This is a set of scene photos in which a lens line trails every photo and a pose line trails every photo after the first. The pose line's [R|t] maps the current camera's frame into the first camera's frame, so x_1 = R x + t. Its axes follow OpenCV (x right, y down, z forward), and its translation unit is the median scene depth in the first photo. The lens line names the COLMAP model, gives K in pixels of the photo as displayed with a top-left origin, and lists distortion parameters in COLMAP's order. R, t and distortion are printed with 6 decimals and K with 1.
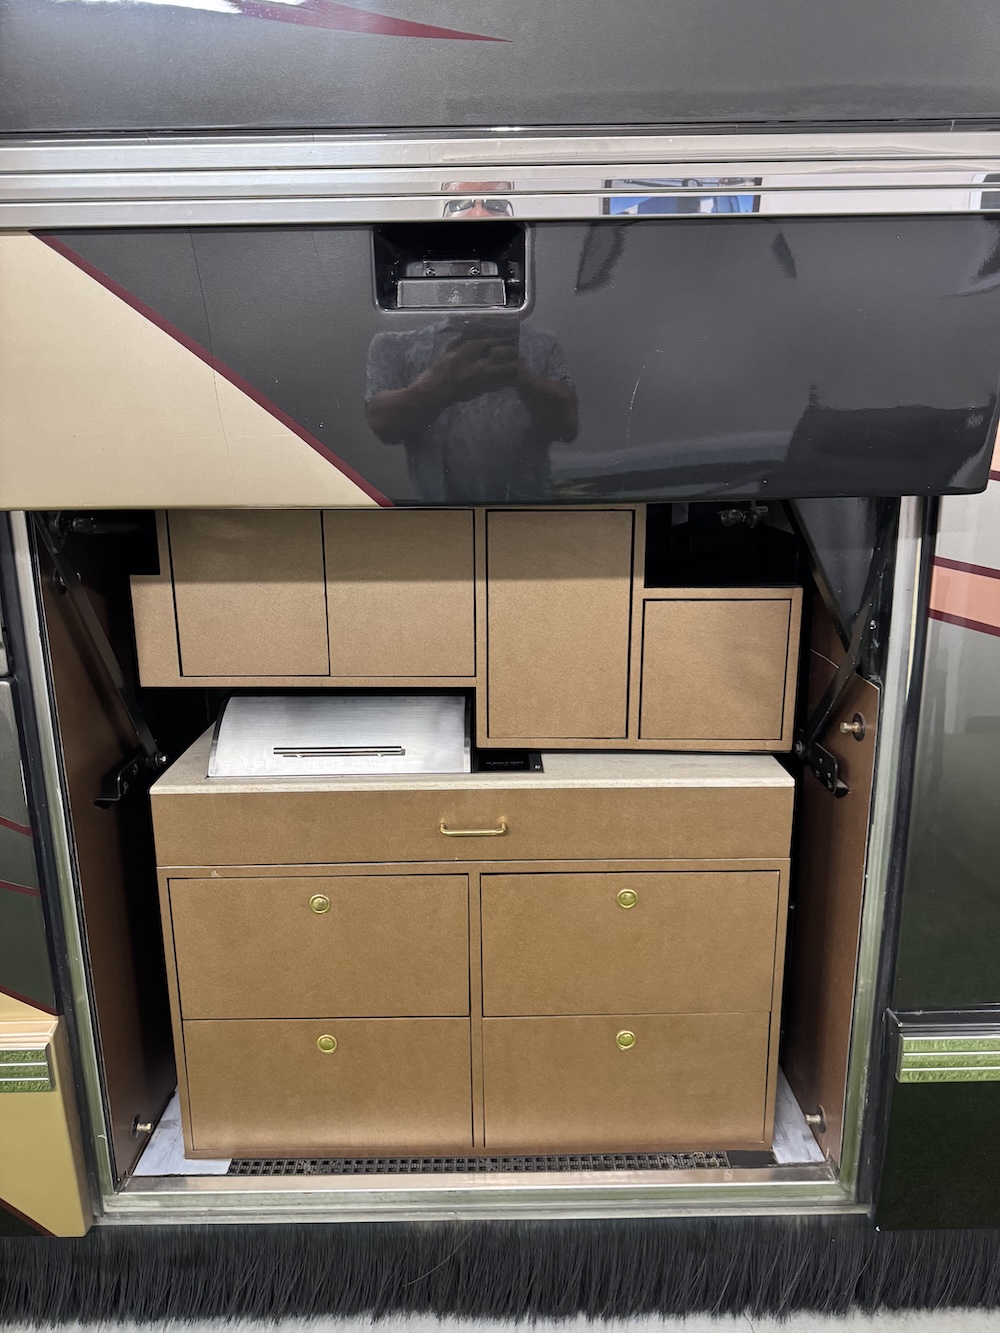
lens RADIAL K [[939.1, 0, 500.0], [0, 939.1, 666.5], [0, 0, 1]] dist [0.099798, -0.148058]
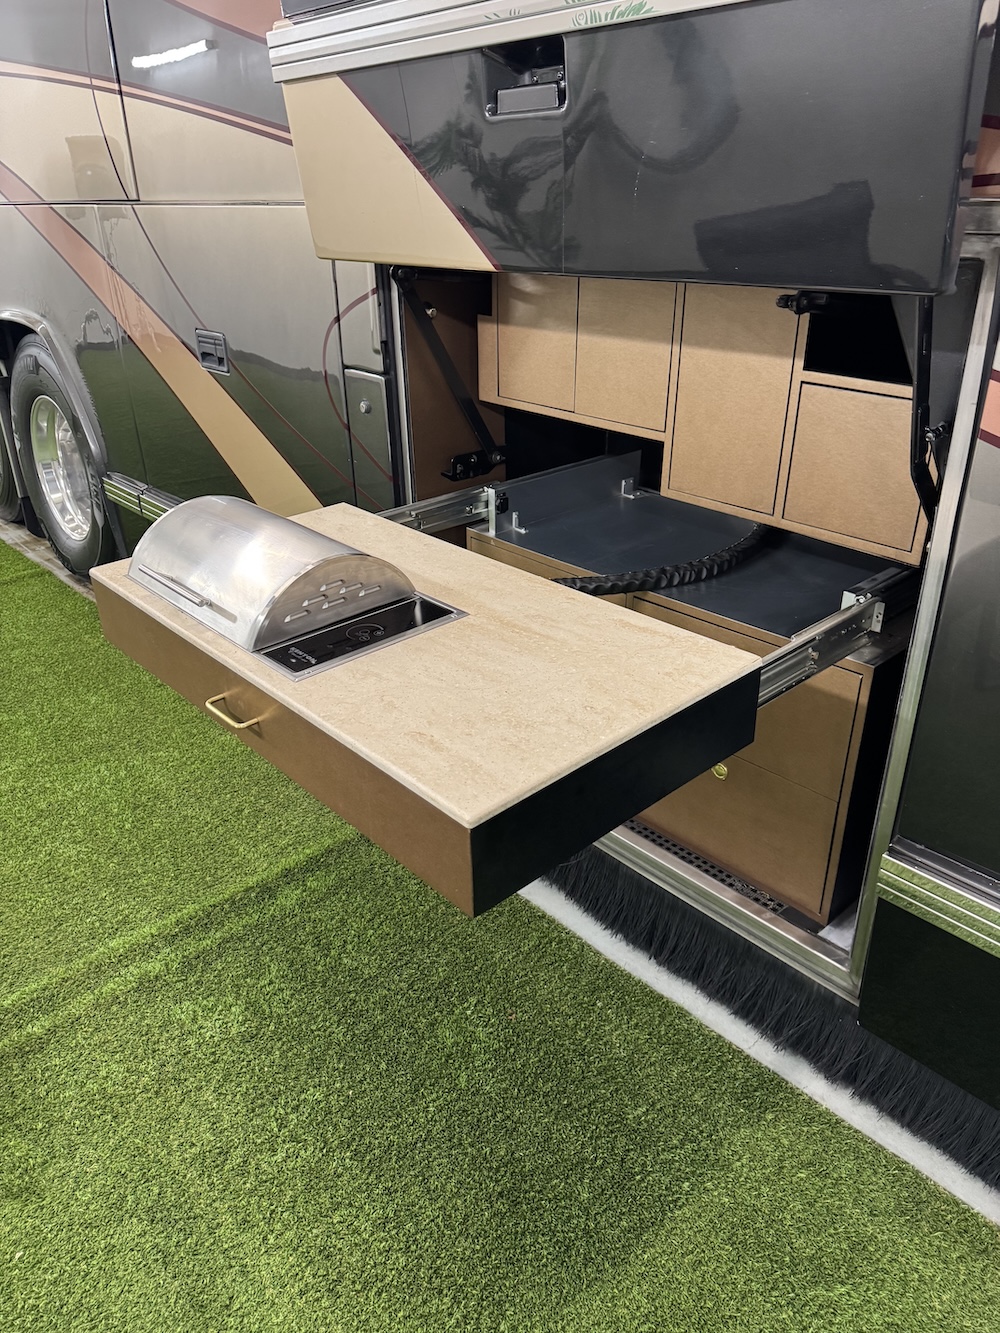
lens RADIAL K [[941.5, 0, 473.9], [0, 941.5, 669.5], [0, 0, 1]] dist [0.032652, -0.040848]
pose [[0.655123, 0.340964, -0.674208, 0.724780], [-0.164458, 0.935333, 0.313219, -0.041681], [0.737406, -0.094318, 0.668832, 0.014064]]
